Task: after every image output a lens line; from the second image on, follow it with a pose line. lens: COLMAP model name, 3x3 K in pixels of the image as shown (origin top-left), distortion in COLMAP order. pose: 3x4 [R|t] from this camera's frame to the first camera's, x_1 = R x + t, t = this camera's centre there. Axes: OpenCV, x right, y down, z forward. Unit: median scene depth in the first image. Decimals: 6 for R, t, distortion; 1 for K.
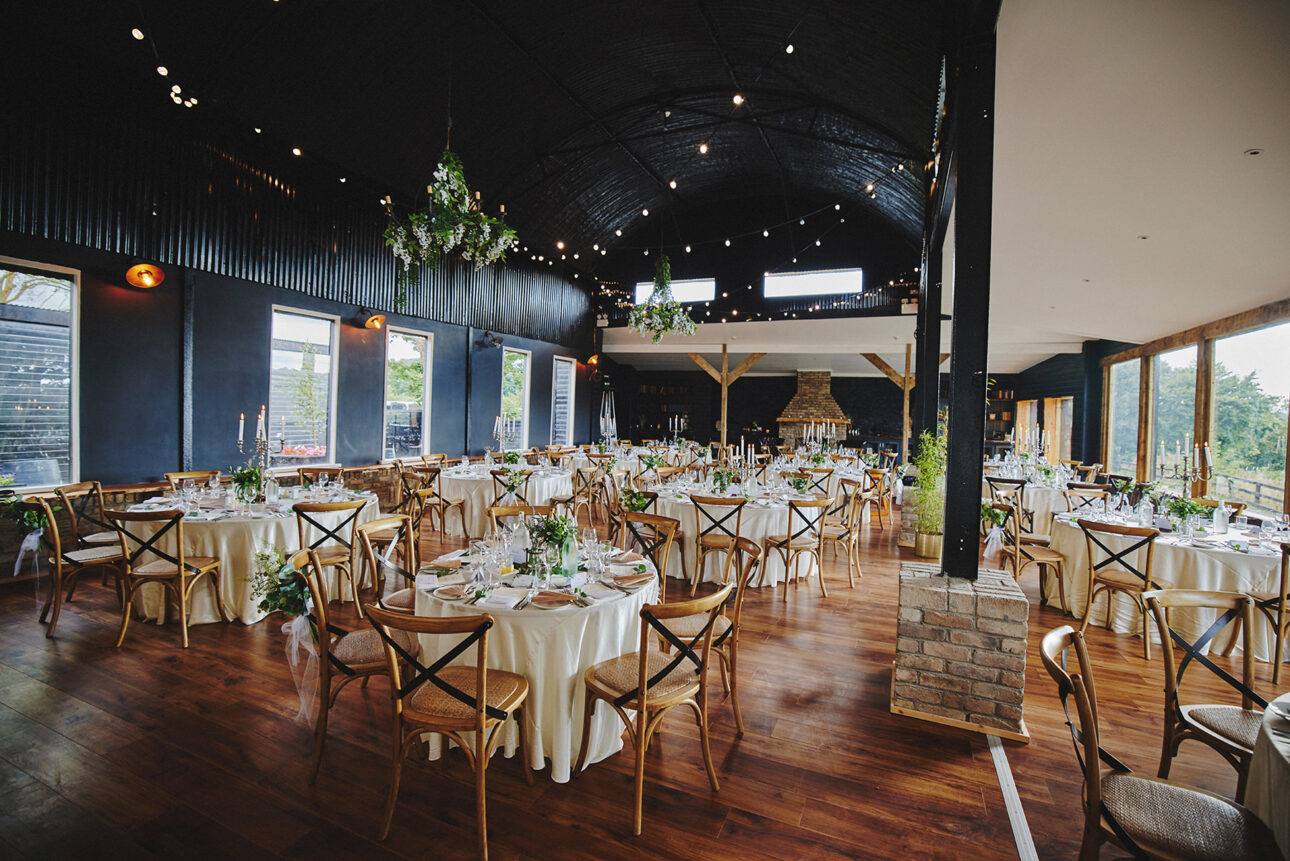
lens RADIAL K [[575.3, 0, 645.0], [0, 575.3, 430.5], [0, 0, 1]] dist [-0.022170, 0.000014]
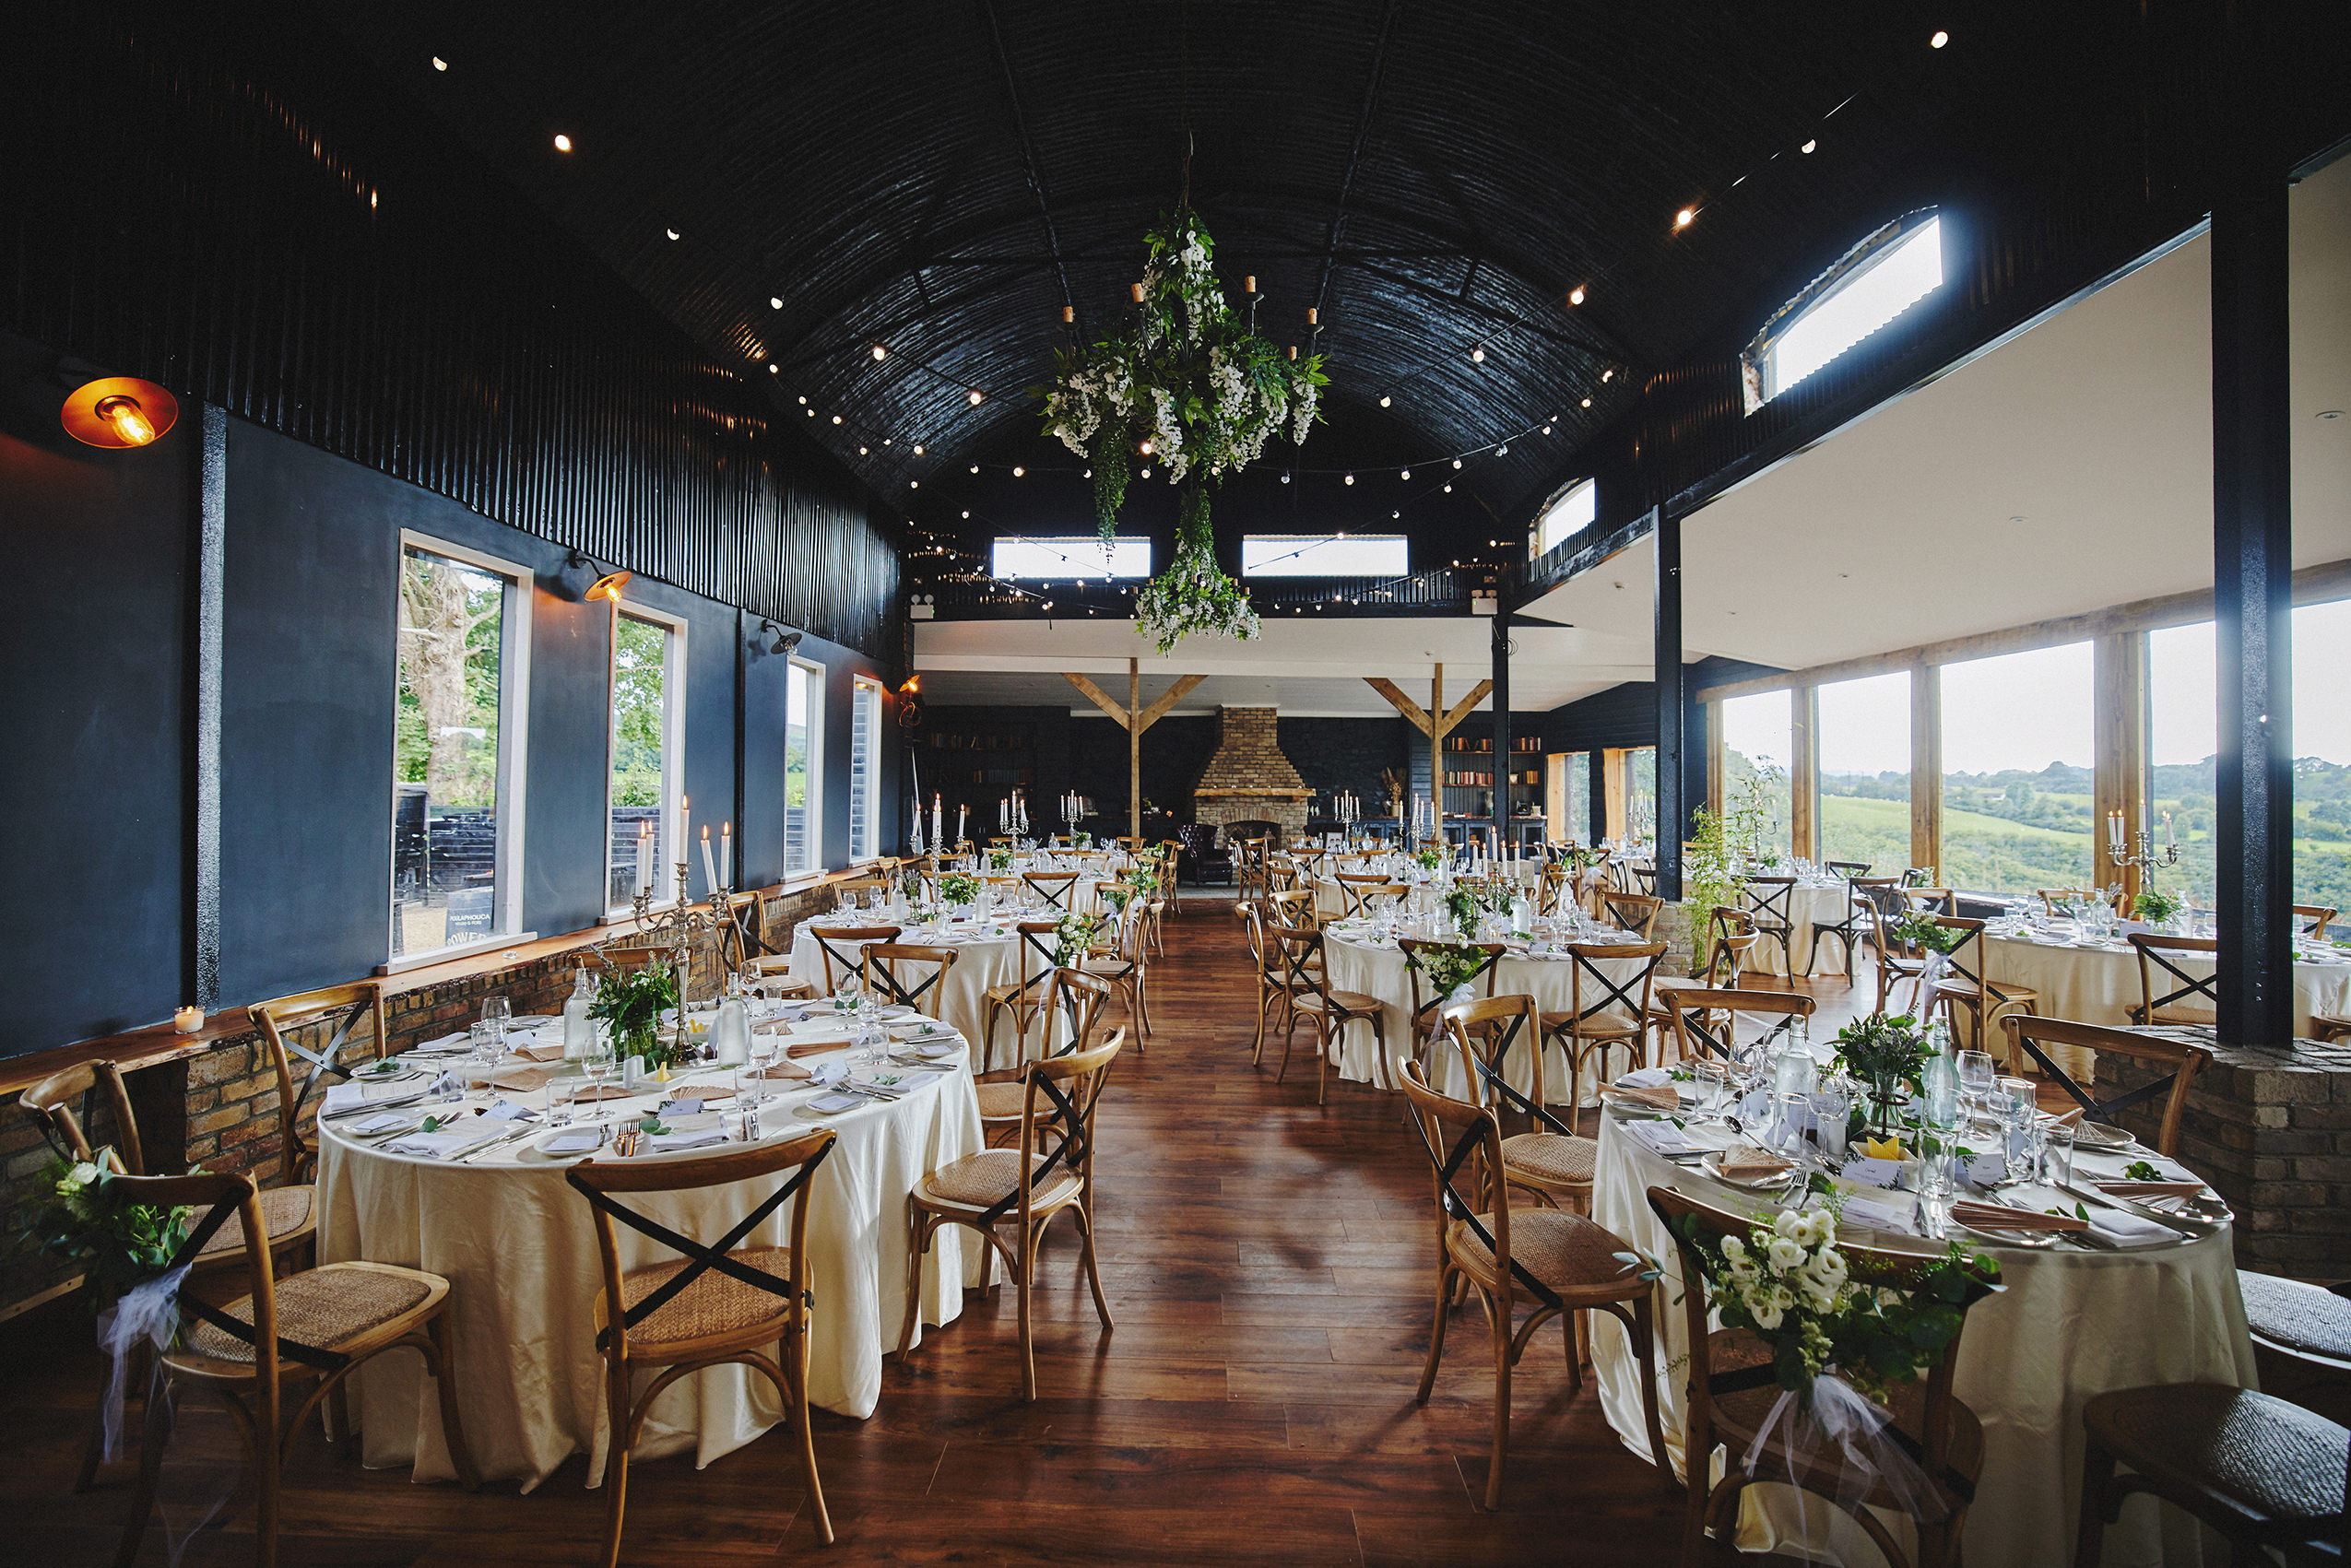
lens RADIAL K [[1024.8, 0, 1175.5], [0, 1024.8, 784.0], [0, 0, 1]] dist [0.000618, 0.000124]
pose [[0.930849, -0.024081, 0.364610, -0.243587], [0.034217, 0.999186, -0.021365, -0.010071], [-0.363799, 0.032364, 0.930915, 0.100983]]
